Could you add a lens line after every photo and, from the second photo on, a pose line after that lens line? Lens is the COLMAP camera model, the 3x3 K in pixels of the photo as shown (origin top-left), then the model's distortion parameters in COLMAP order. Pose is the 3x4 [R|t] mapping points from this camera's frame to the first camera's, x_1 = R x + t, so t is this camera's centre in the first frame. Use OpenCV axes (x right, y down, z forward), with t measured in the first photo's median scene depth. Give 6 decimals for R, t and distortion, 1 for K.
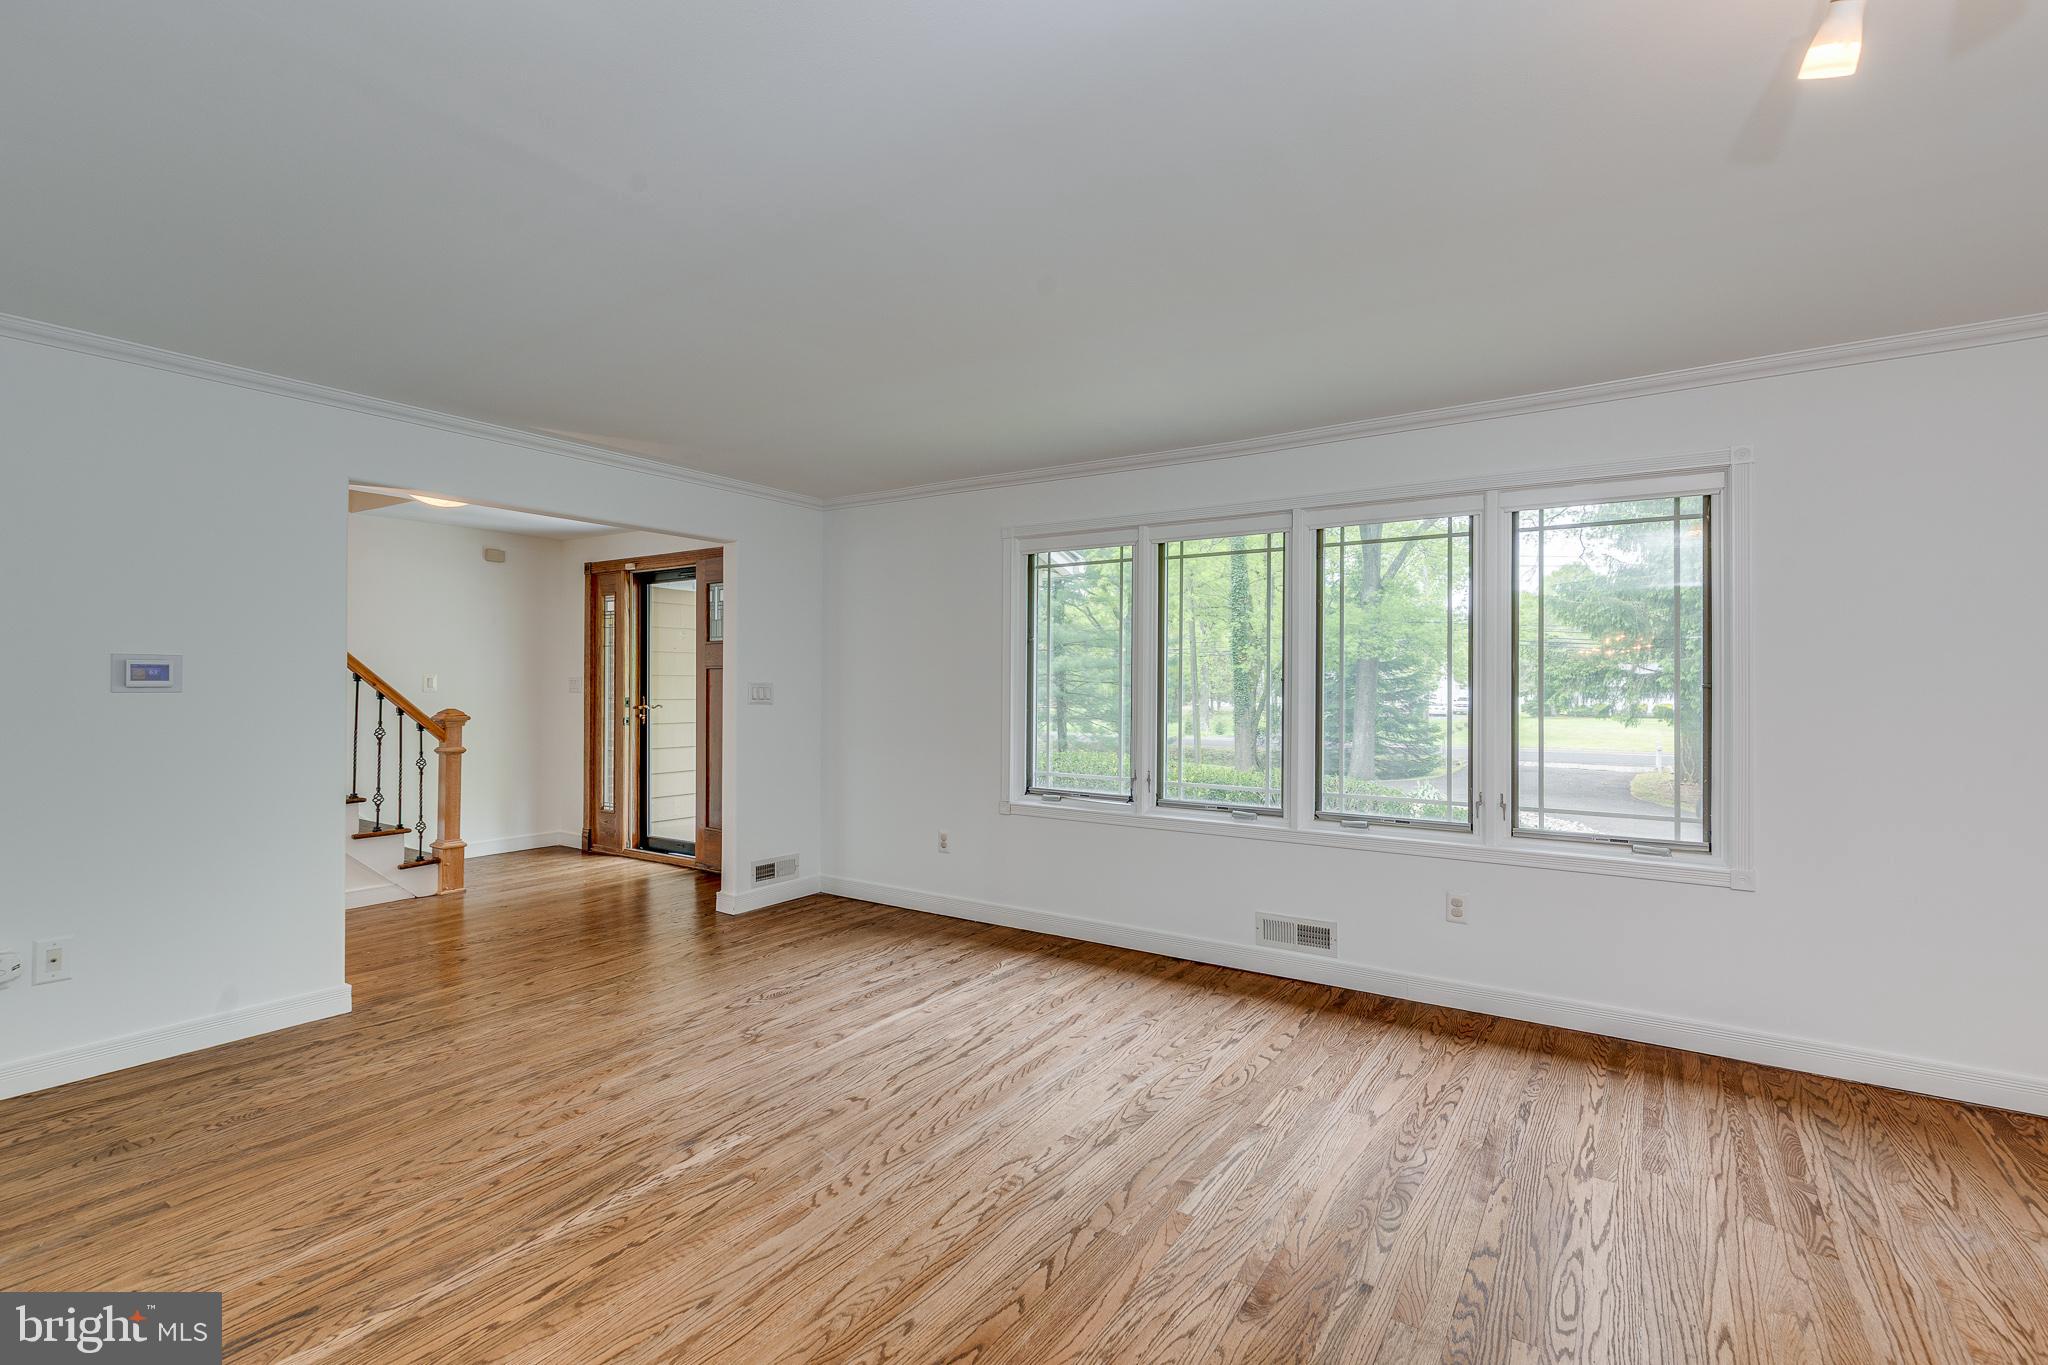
lens RADIAL K [[926.8, 0, 1023.2], [0, 926.8, 675.7], [0, 0, 1]] dist [0.000925, -0.000947]
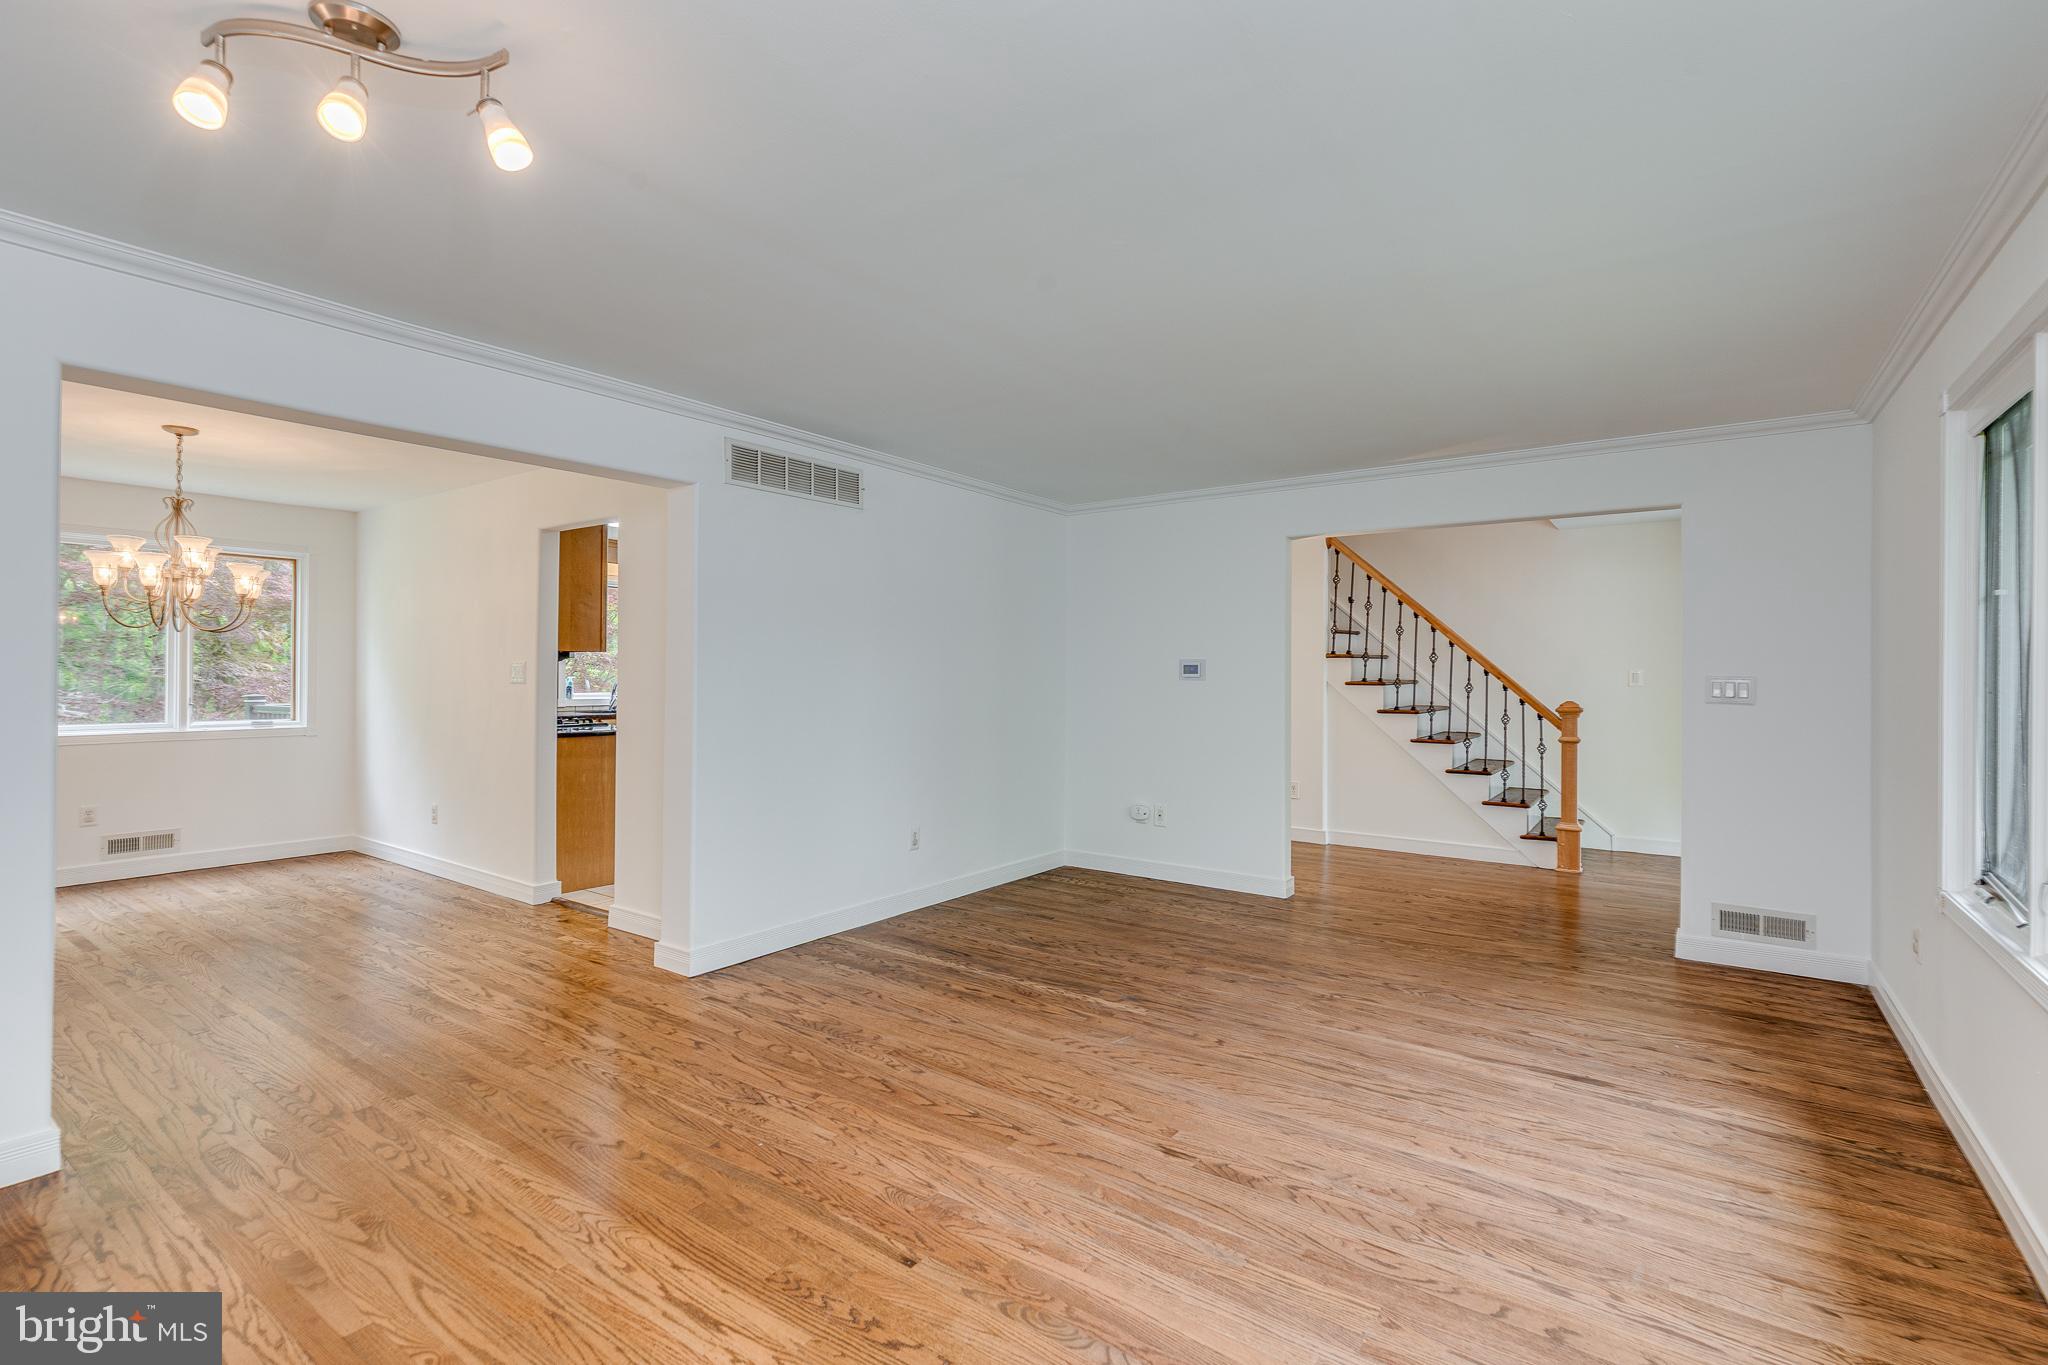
lens RADIAL K [[926.8, 0, 1026.7], [0, 926.8, 677.4], [0, 0, 1]] dist [0.000925, -0.000947]
pose [[-0.031204, 0.002997, -0.999509, 0.819732], [0.001314, 0.999995, 0.002957, 0.006839], [0.999512, -0.001221, -0.031208, 0.686602]]
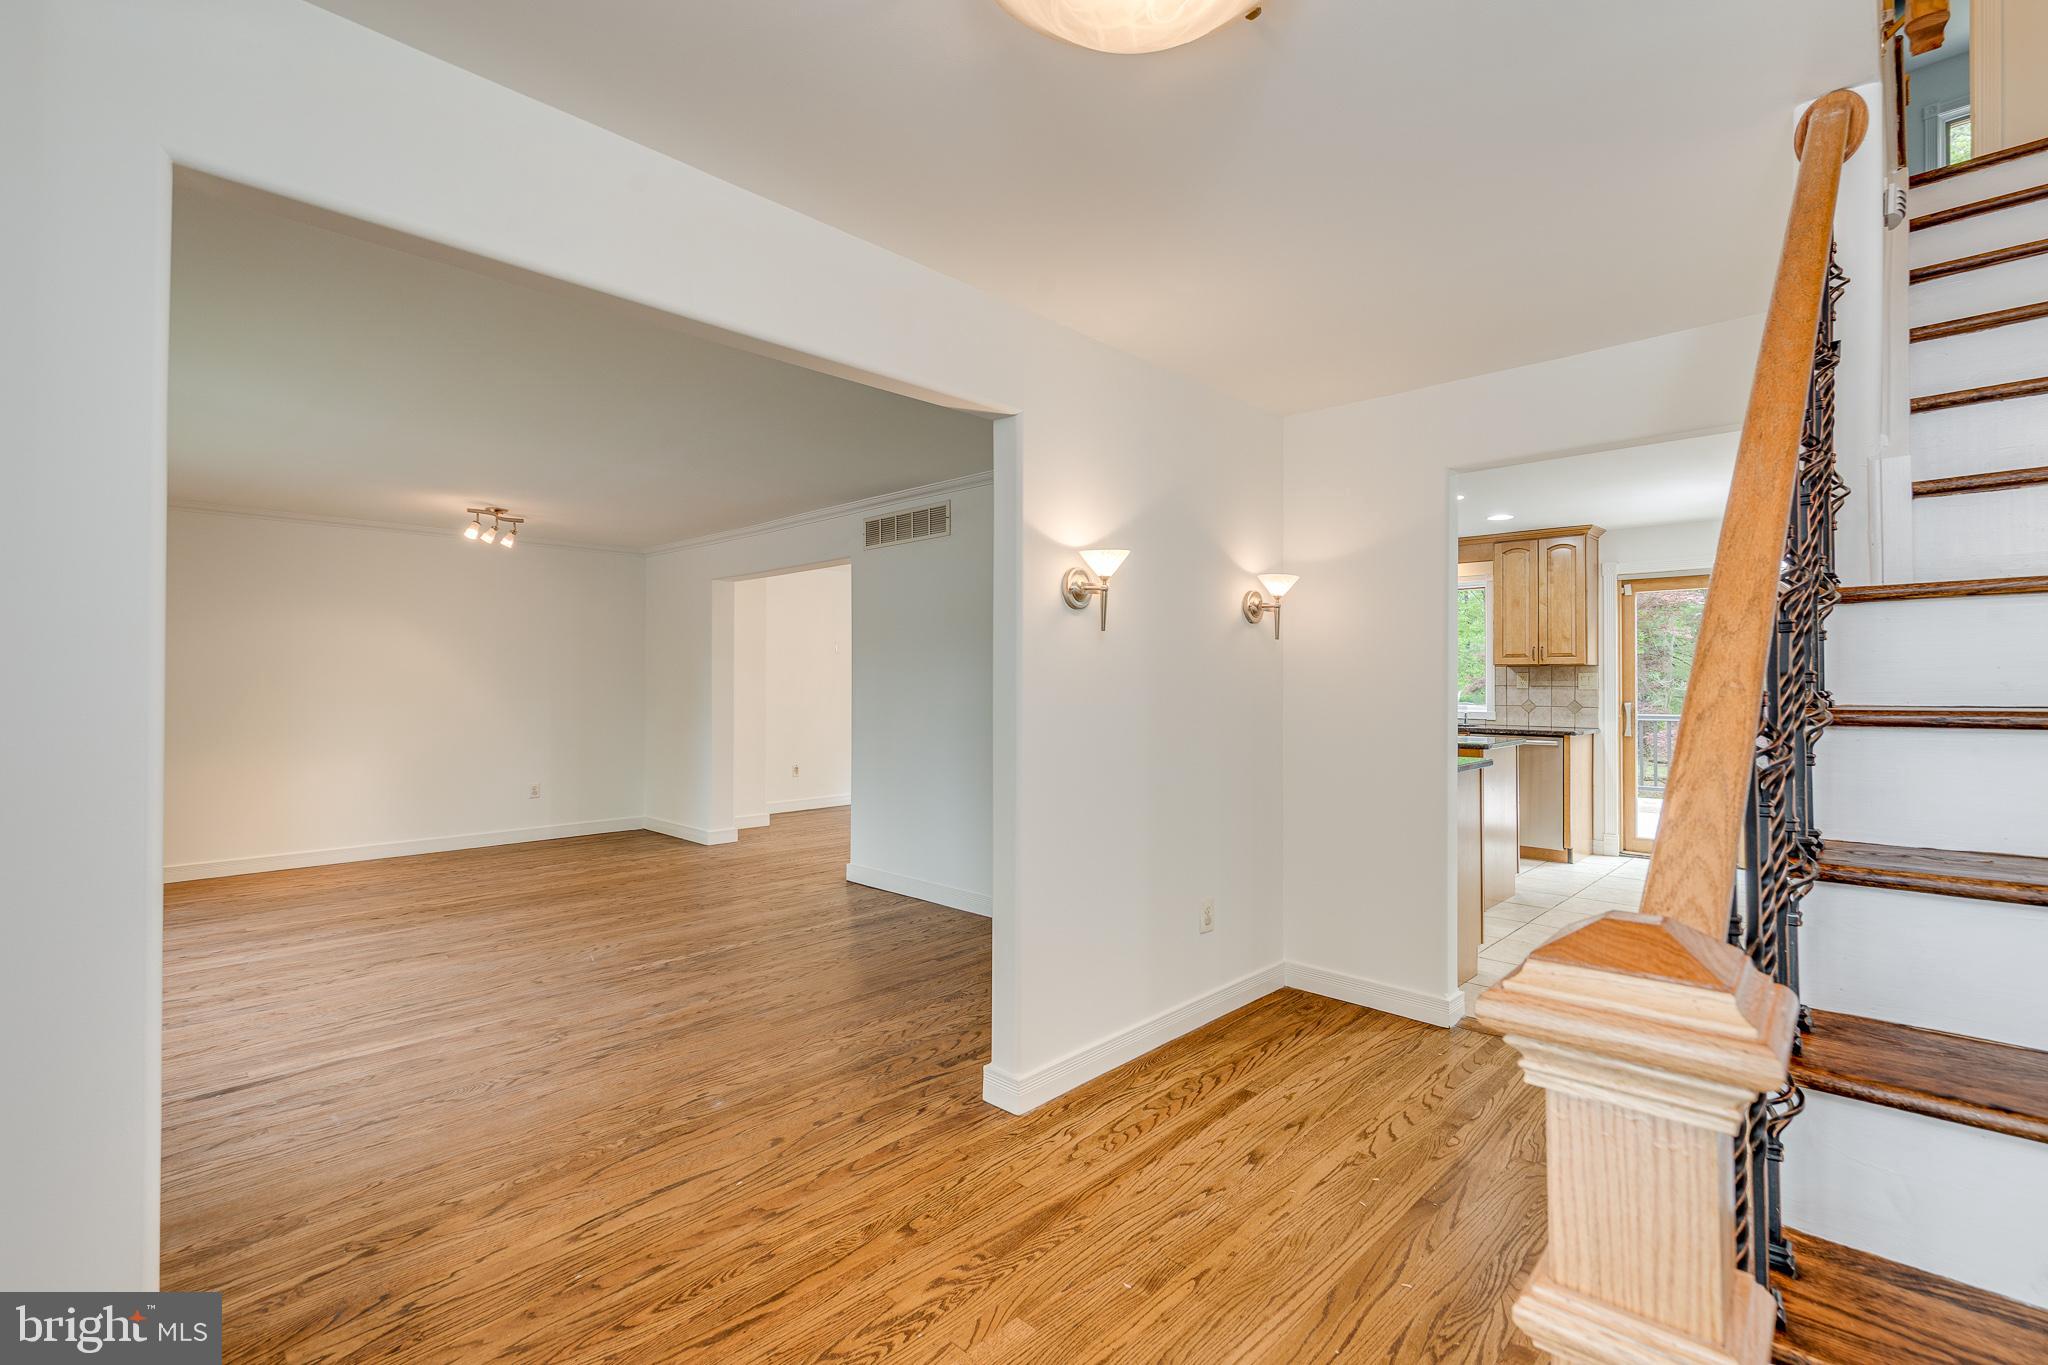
lens RADIAL K [[926.8, 0, 1023.6], [0, 926.8, 676.6], [0, 0, 1]] dist [0.000925, -0.000947]
pose [[-0.984259, -0.002850, 0.176711, -0.968762], [-0.004992, 0.999919, -0.011678, 0.014494], [-0.176664, -0.012376, -0.984193, 1.913317]]
